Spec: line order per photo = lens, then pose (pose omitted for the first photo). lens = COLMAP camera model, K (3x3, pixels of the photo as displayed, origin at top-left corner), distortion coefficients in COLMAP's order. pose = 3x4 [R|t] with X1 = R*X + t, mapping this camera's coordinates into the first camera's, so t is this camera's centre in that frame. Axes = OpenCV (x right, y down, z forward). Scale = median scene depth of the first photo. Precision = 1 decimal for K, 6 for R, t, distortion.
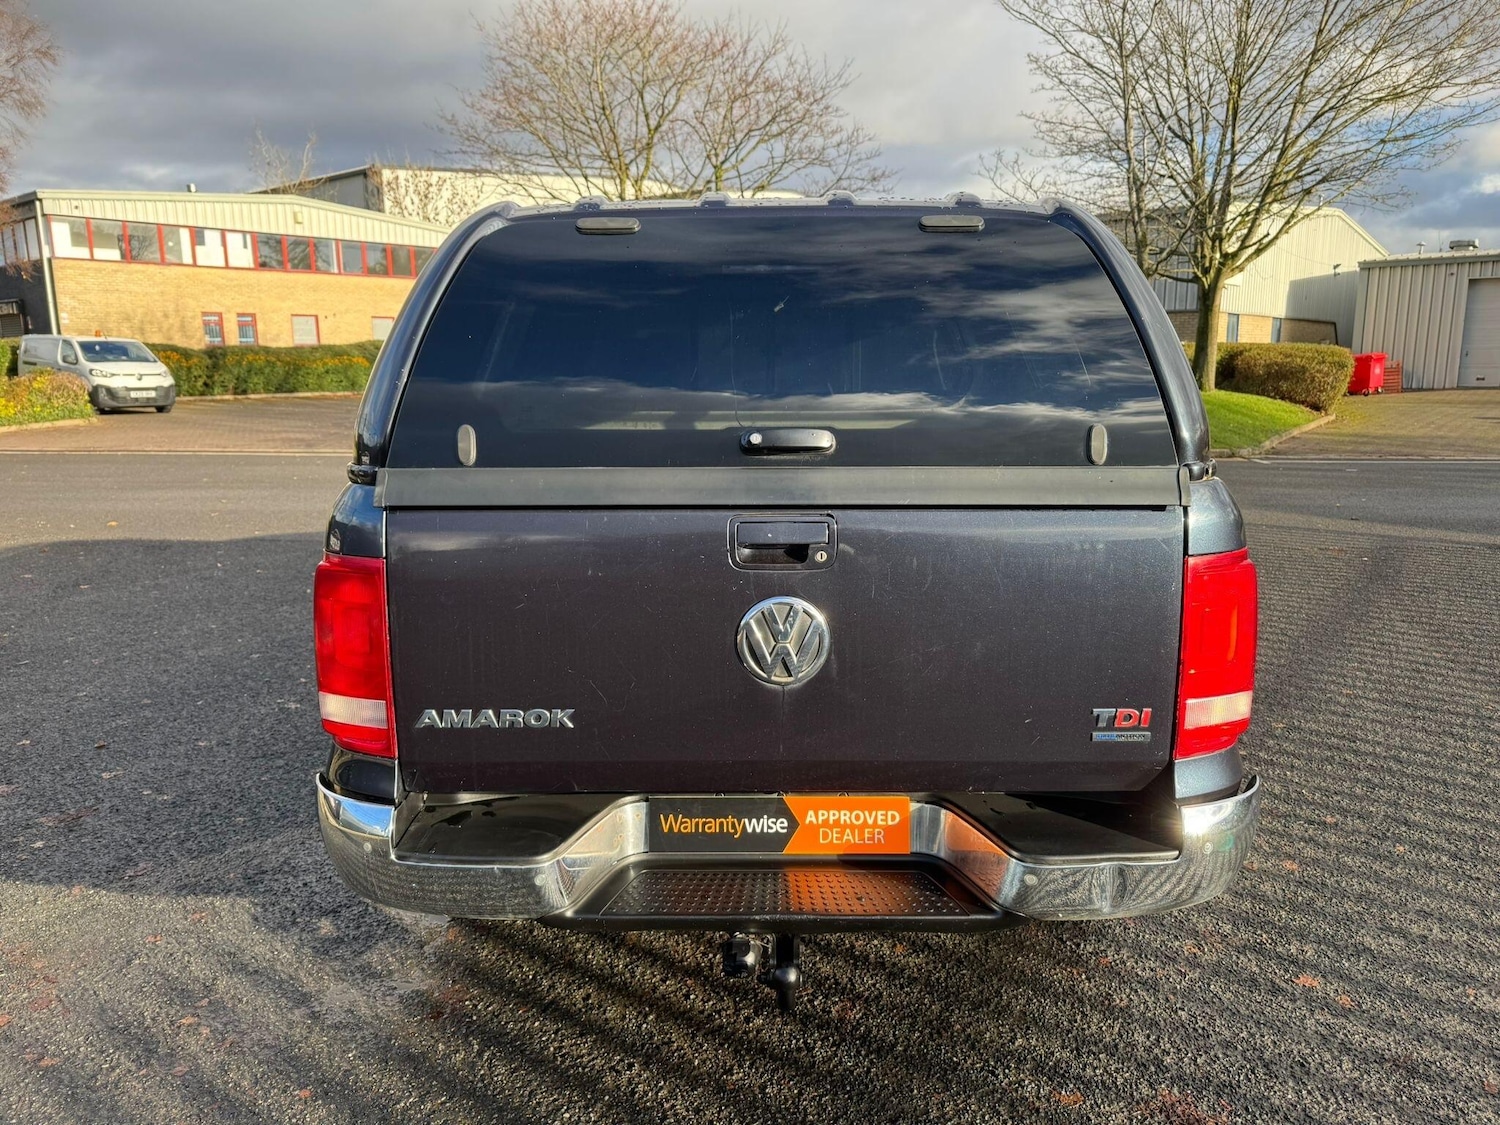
lens RADIAL K [[1061.1, 0, 755.6], [0, 1061.1, 585.0], [0, 0, 1]] dist [-0.004682, -0.004247]
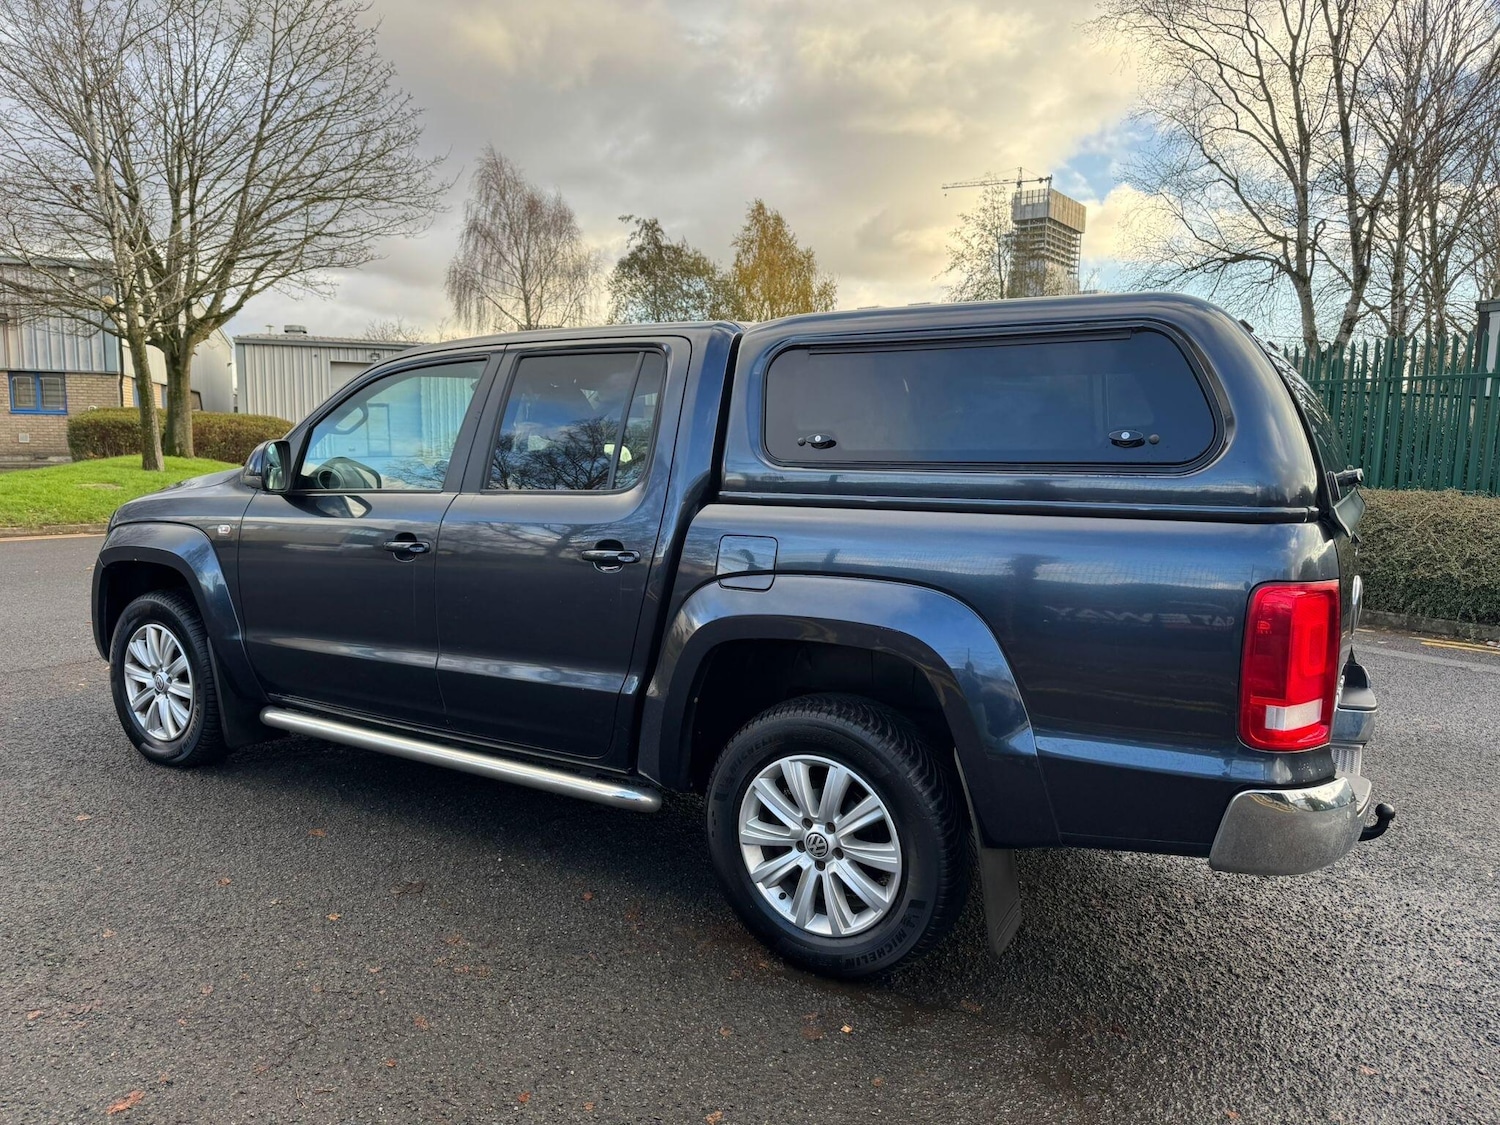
lens RADIAL K [[1046.8, 0, 750.0], [0, 1046.8, 562.5], [0, 0, 1]] dist [0.077364, -0.112295]
pose [[0.500753, -0.082420, 0.861658, -0.136030], [0.153927, 0.988069, 0.005056, -0.011314], [-0.851794, 0.130101, 0.507465, 0.072221]]
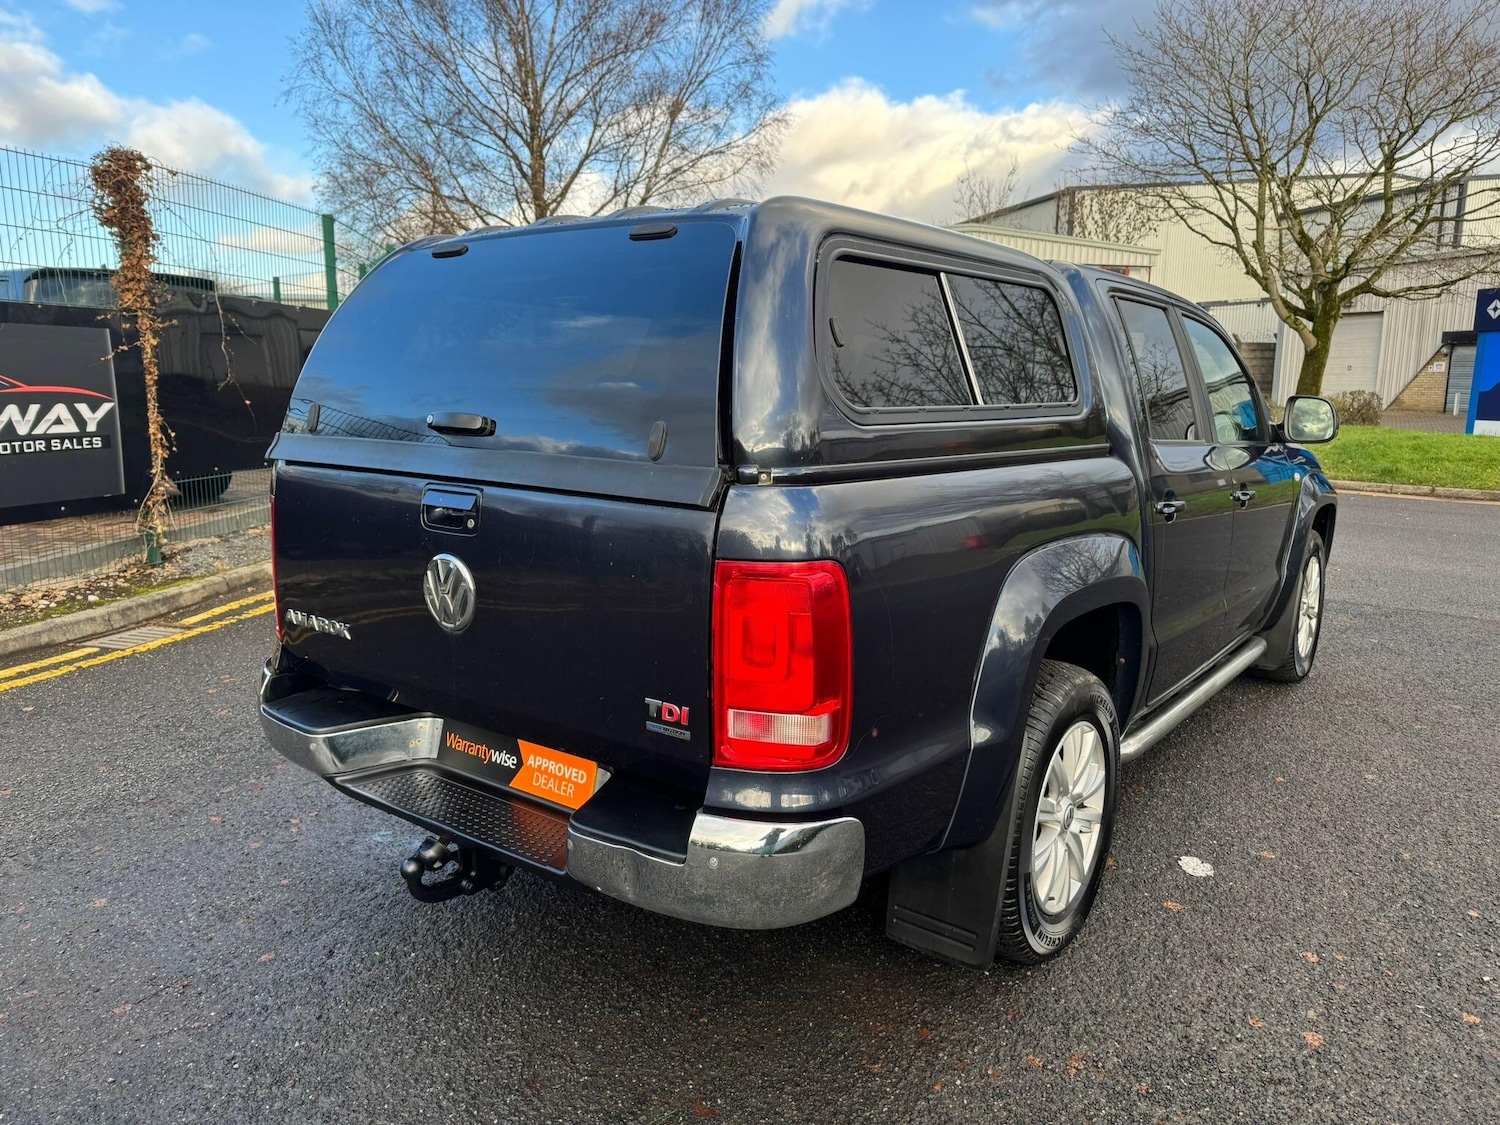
lens RADIAL K [[1086.0, 0, 760.5], [0, 1086.0, 555.3], [0, 0, 1]] dist [0.001354, -0.004761]
pose [[0.807229, 0.108622, -0.580157, 0.081451], [-0.136266, 0.990664, -0.004120, -0.002444], [0.574293, 0.082382, 0.814494, 0.016052]]
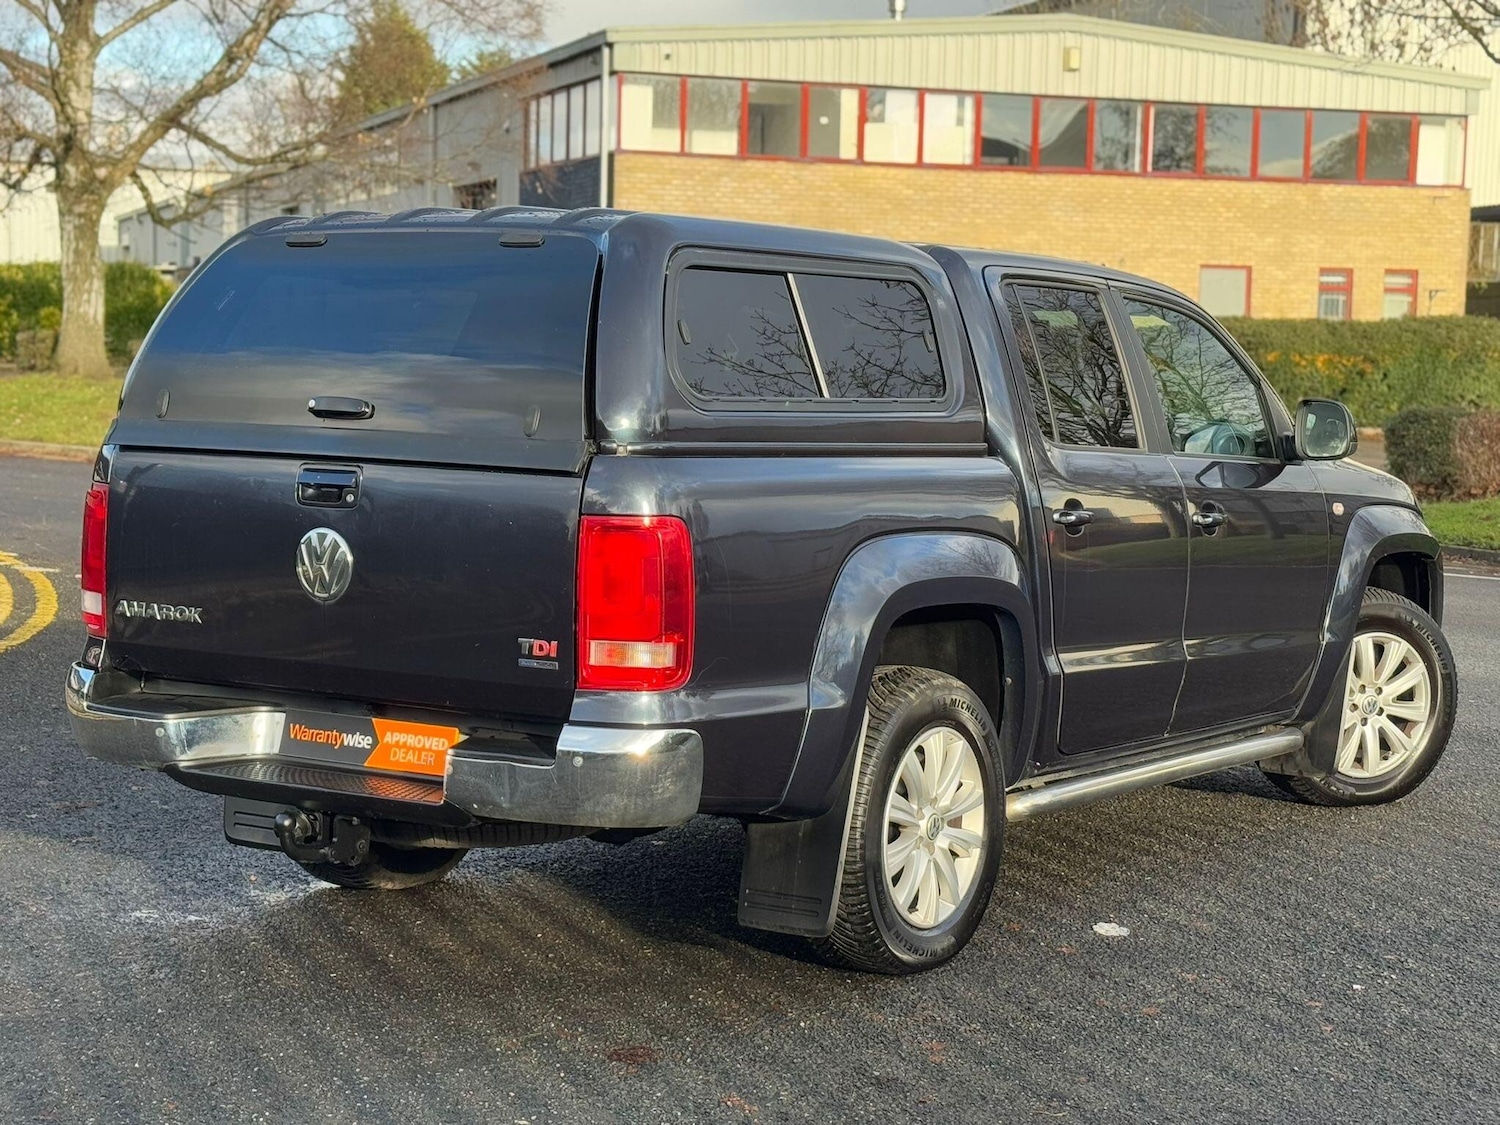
lens RADIAL K [[2829.9, 0, 750.0], [0, 2829.9, 562.5], [0, 0, 1]] dist [0.020044, 0.128406]
pose [[0.841504, 0.063901, -0.536459, 0.183926], [-0.138366, 0.985353, -0.099674, 0.025712], [0.522232, 0.158103, 0.838020, -0.128129]]
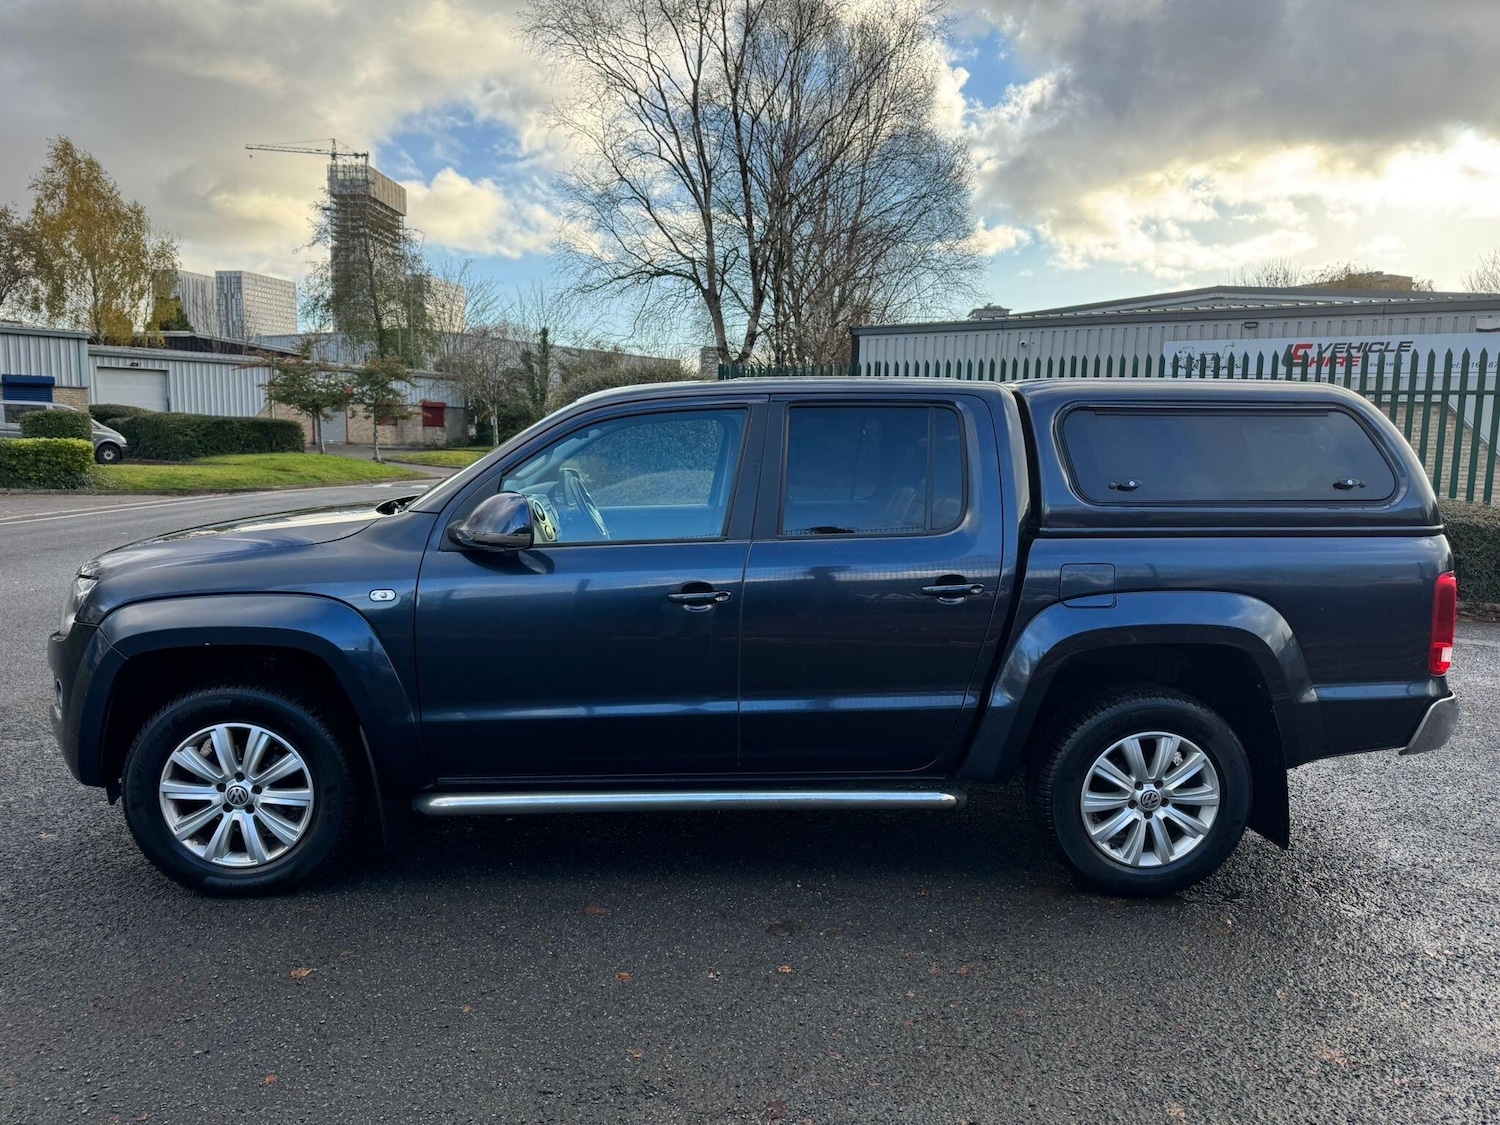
lens RADIAL K [[1046.8, 0, 750.0], [0, 1046.8, 562.5], [0, 0, 1]] dist [0.077364, -0.112295]
pose [[-0.088883, -0.111459, 0.989786, -0.173661], [0.184550, 0.974670, 0.126330, -0.040018], [-0.978796, 0.193894, -0.066061, 0.183840]]
